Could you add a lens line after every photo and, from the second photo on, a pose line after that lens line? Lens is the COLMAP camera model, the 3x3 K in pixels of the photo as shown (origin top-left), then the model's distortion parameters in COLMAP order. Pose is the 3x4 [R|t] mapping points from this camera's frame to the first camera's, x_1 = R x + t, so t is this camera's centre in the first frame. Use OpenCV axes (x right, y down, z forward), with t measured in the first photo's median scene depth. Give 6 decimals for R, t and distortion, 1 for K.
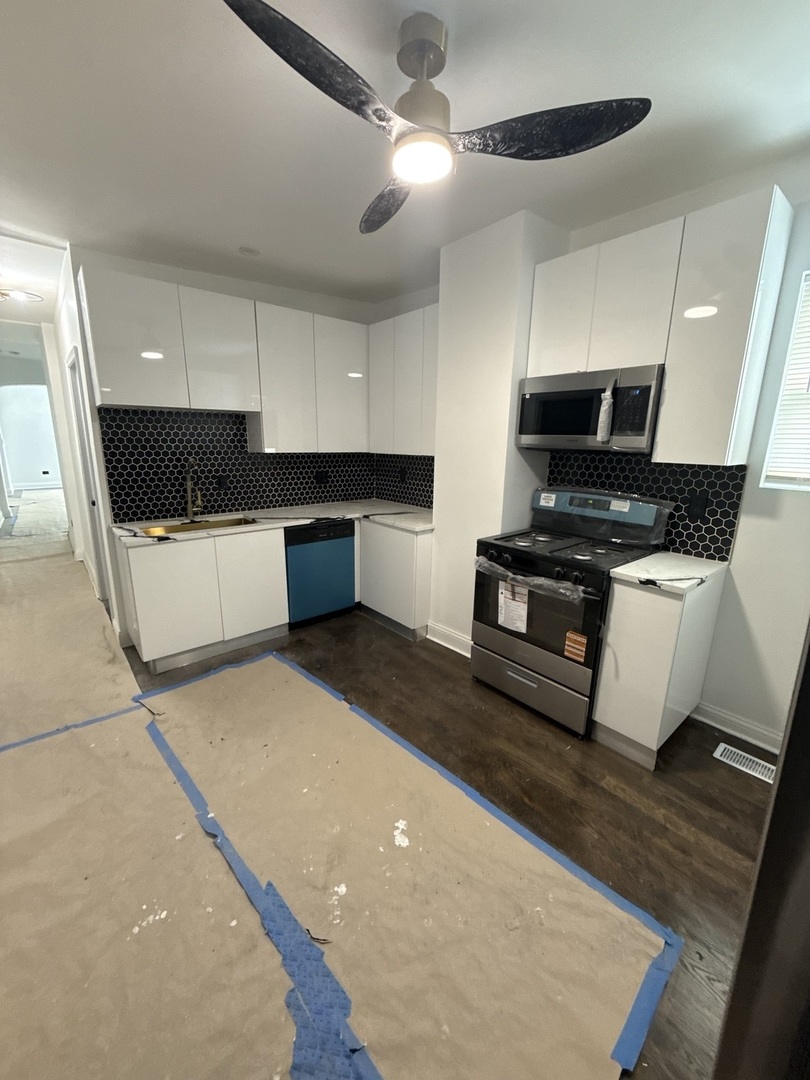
lens RADIAL K [[434.3, 0, 409.1], [0, 434.3, 533.4], [0, 0, 1]] dist [-0.000659, -0.000323]
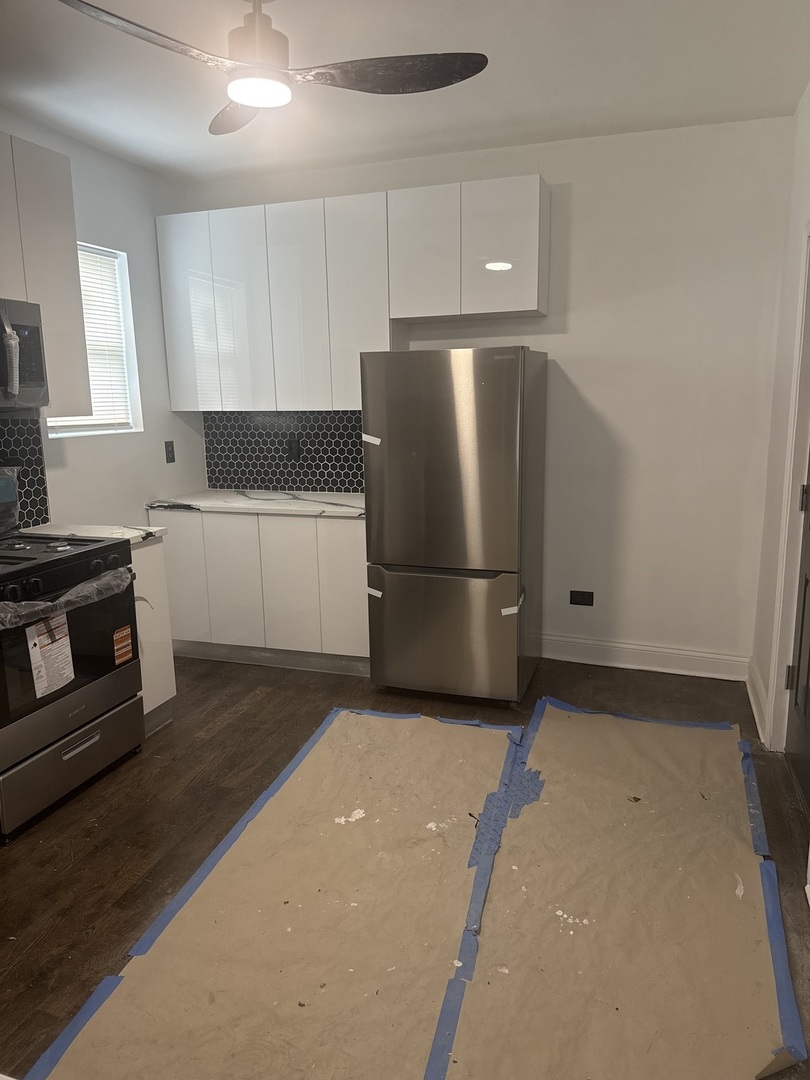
lens RADIAL K [[766.1, 0, 406.3], [0, 766.1, 544.6], [0, 0, 1]] dist [-0.003130, -0.002202]
pose [[-0.522944, -0.171978, 0.834837, -1.129298], [0.188505, 0.931847, 0.310043, -0.276176], [-0.831261, 0.319506, -0.454886, 1.233184]]
